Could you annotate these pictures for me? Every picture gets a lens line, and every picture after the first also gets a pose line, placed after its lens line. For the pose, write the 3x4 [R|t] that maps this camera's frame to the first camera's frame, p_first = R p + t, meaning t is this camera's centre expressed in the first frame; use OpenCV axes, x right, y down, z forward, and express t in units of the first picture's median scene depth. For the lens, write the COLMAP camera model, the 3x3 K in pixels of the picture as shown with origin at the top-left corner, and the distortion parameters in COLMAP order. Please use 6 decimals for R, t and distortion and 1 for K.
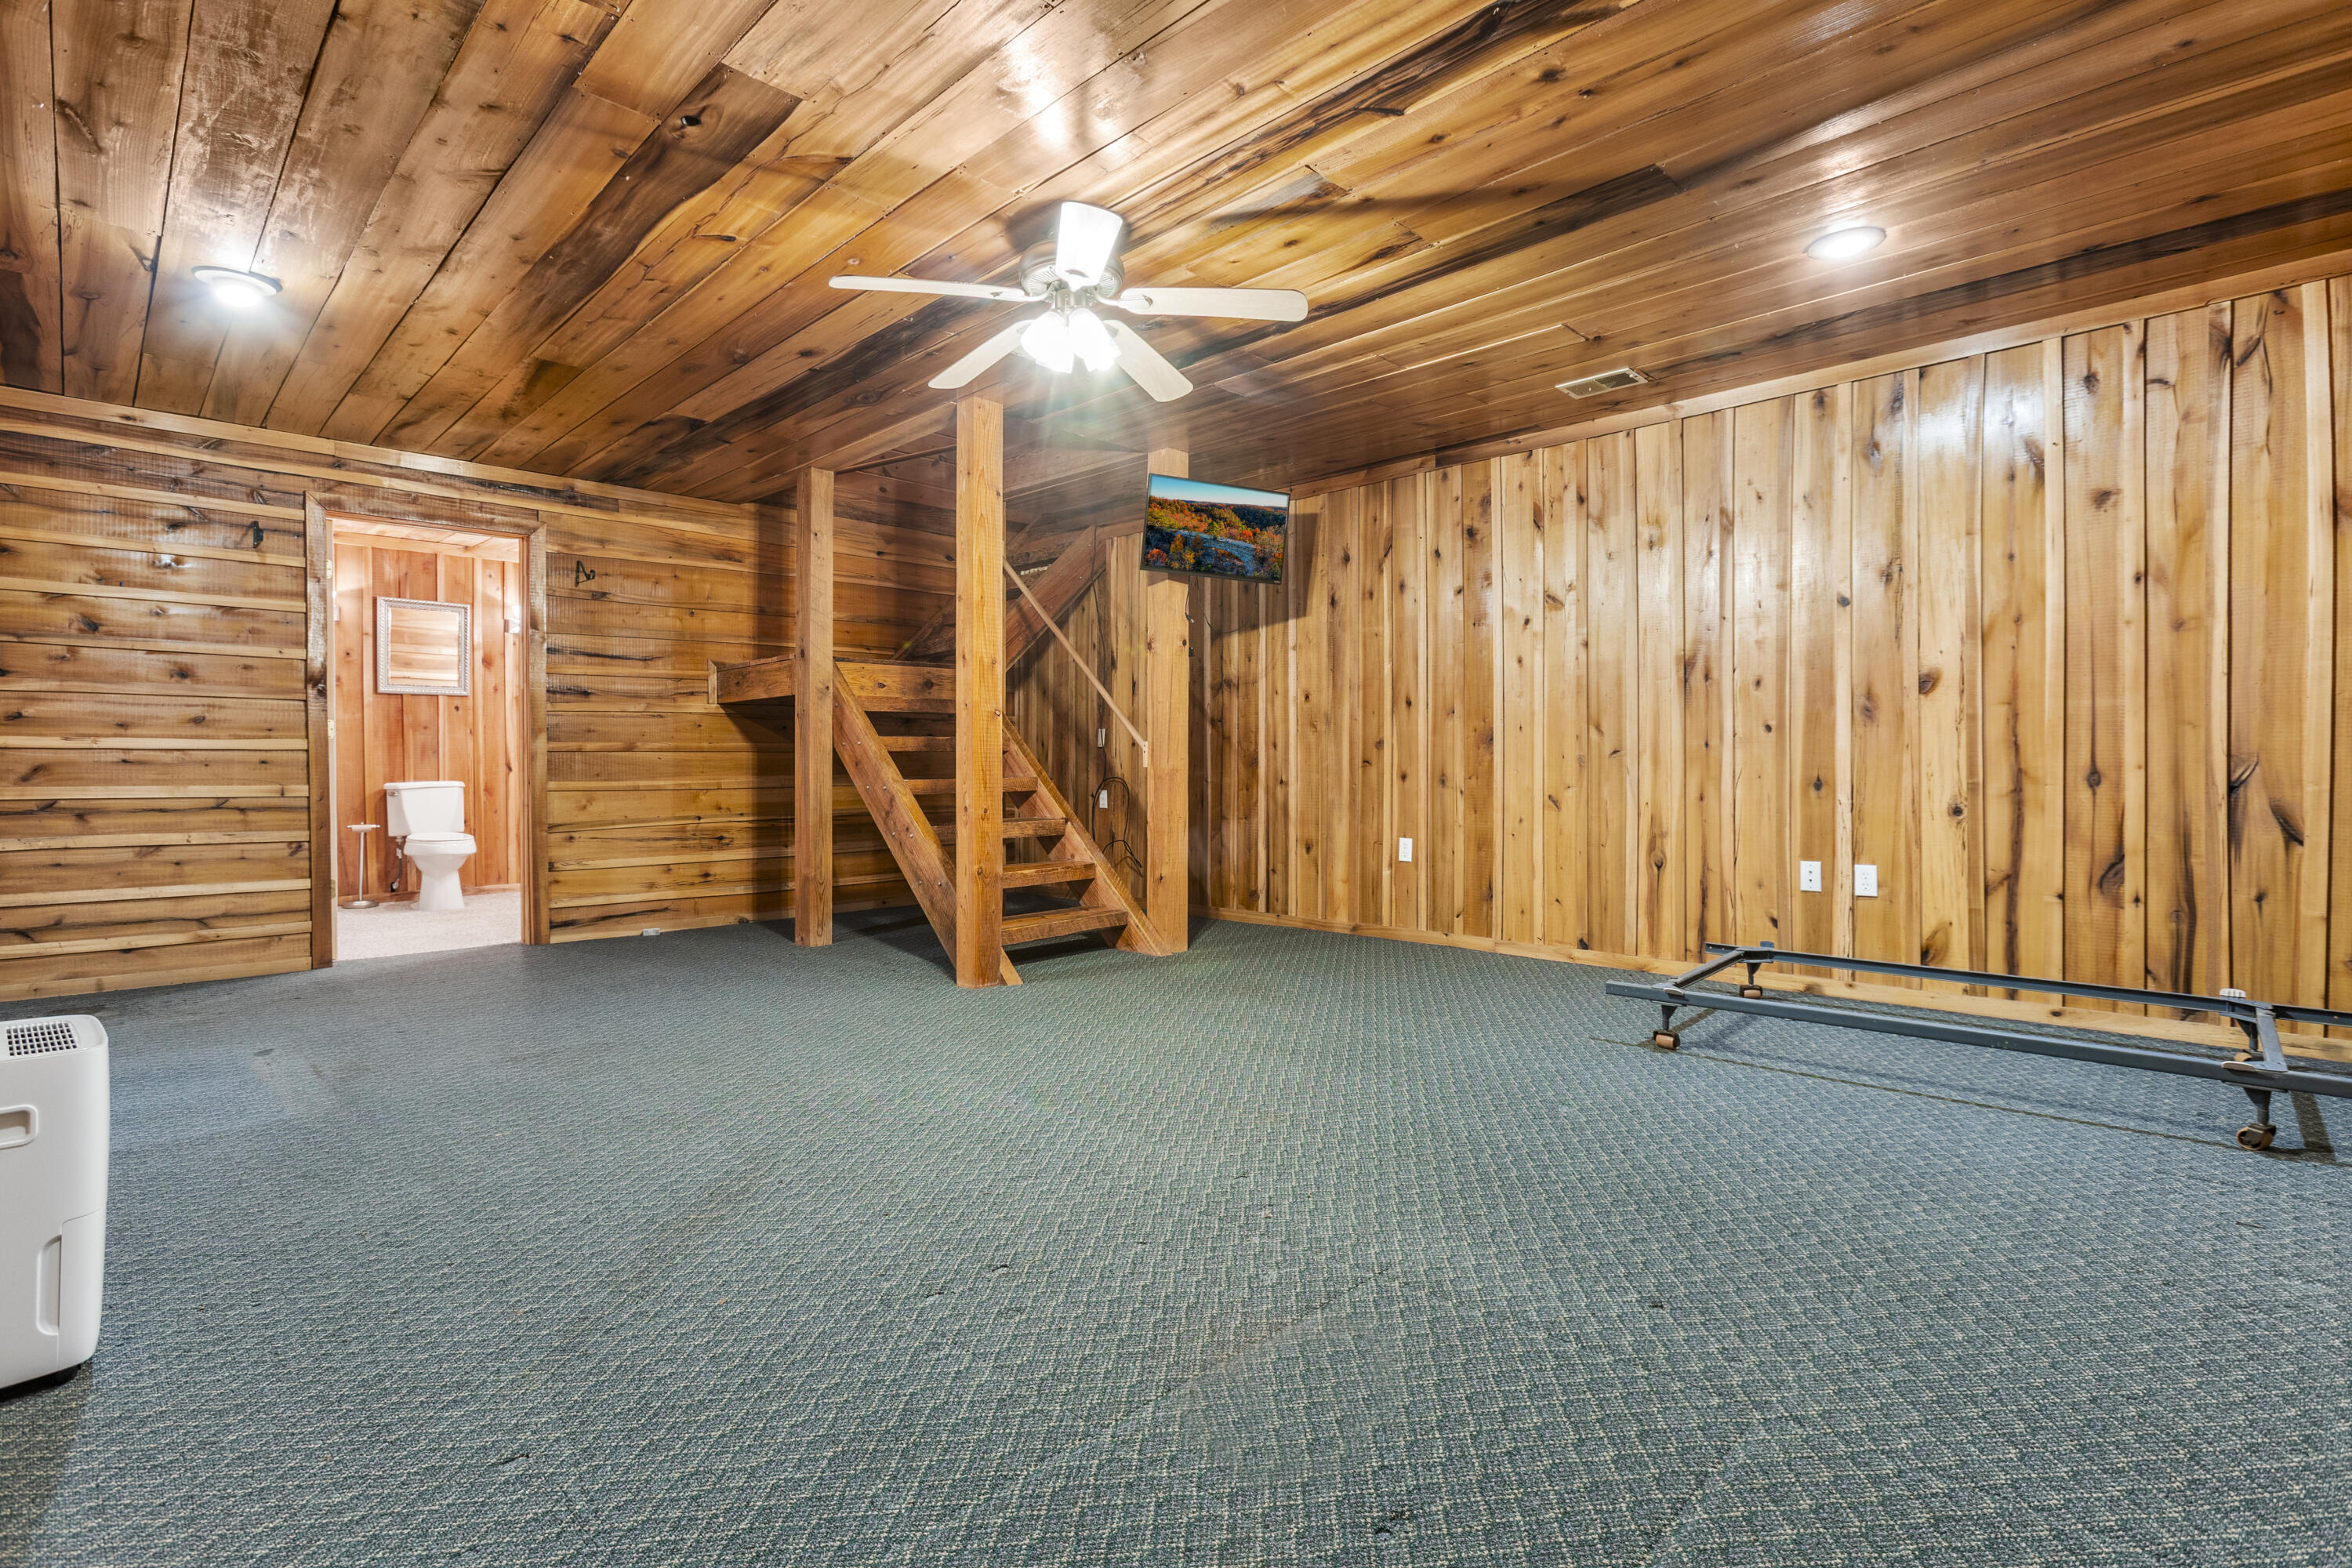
lens RADIAL K [[1105.5, 0, 1155.3], [0, 1105.5, 784.0], [0, 0, 1]] dist [-0.055681, 0.027416]
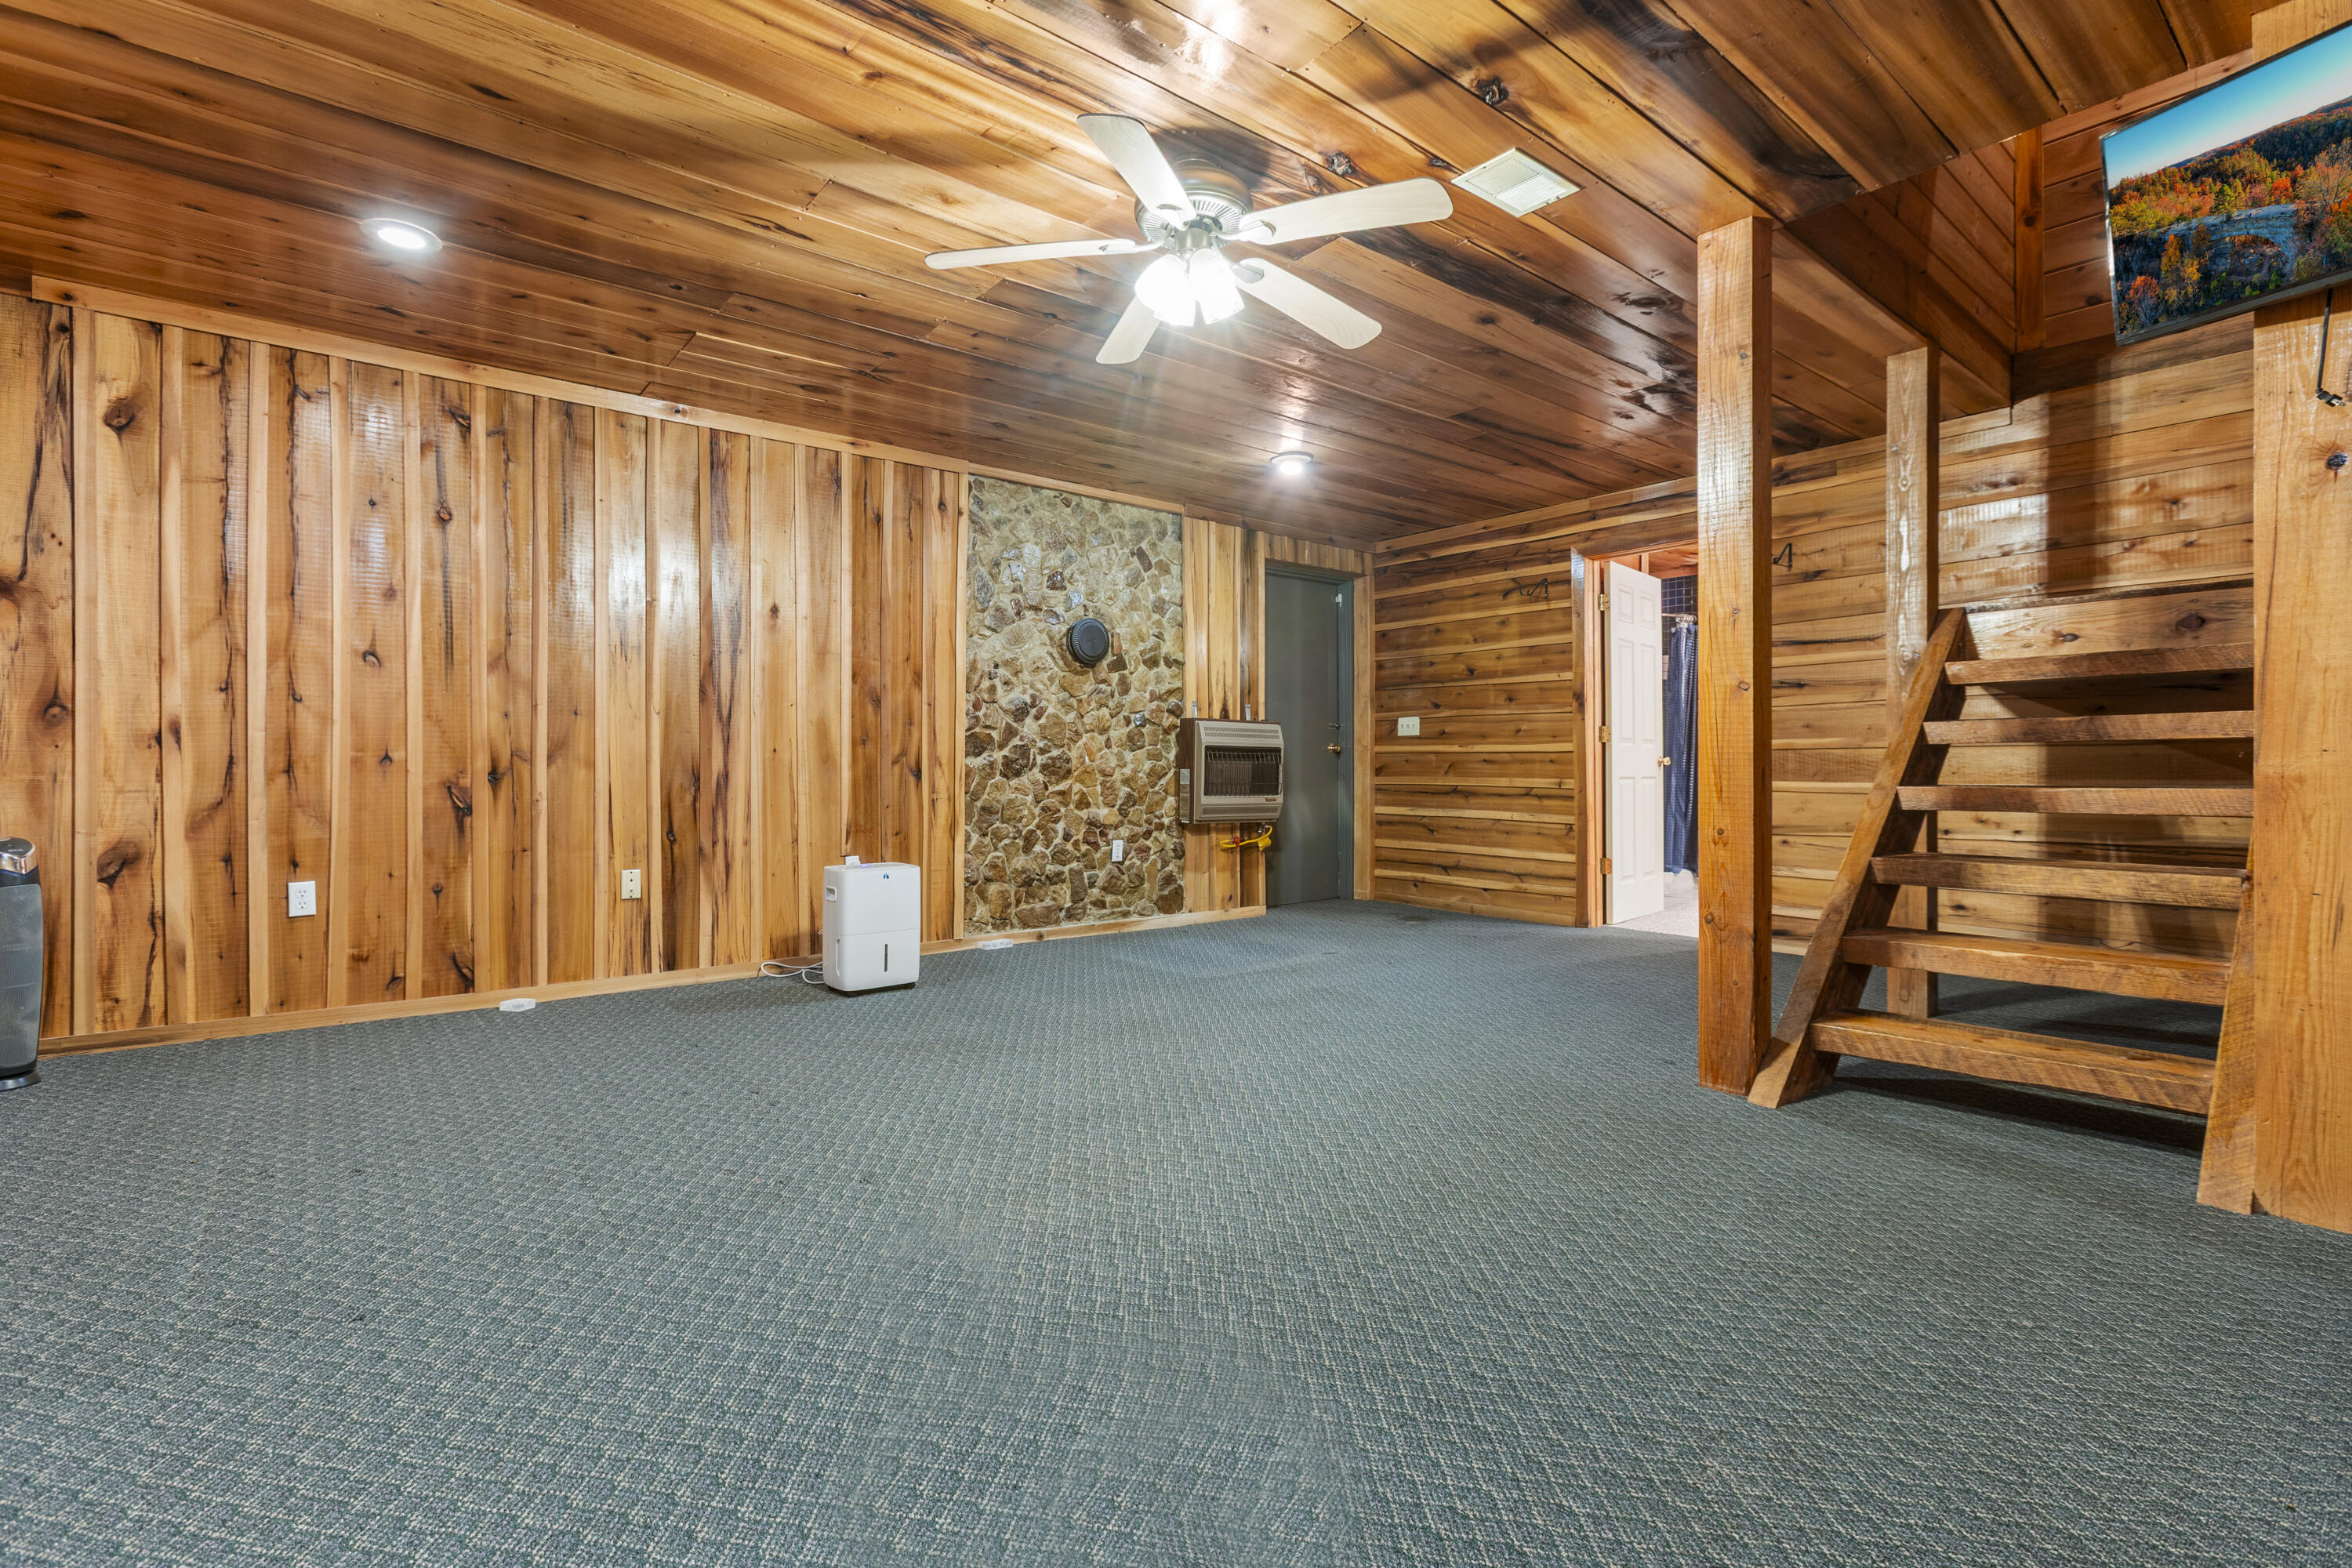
lens RADIAL K [[1059.9, 0, 1169.2], [0, 1059.9, 770.7], [0, 0, 1]] dist [-0.028617, 0.014800]
pose [[-0.115296, 0.008418, -0.993295, 0.506569], [-0.015312, 0.999830, 0.010250, -0.014951], [0.993213, 0.016391, -0.115148, 0.700538]]
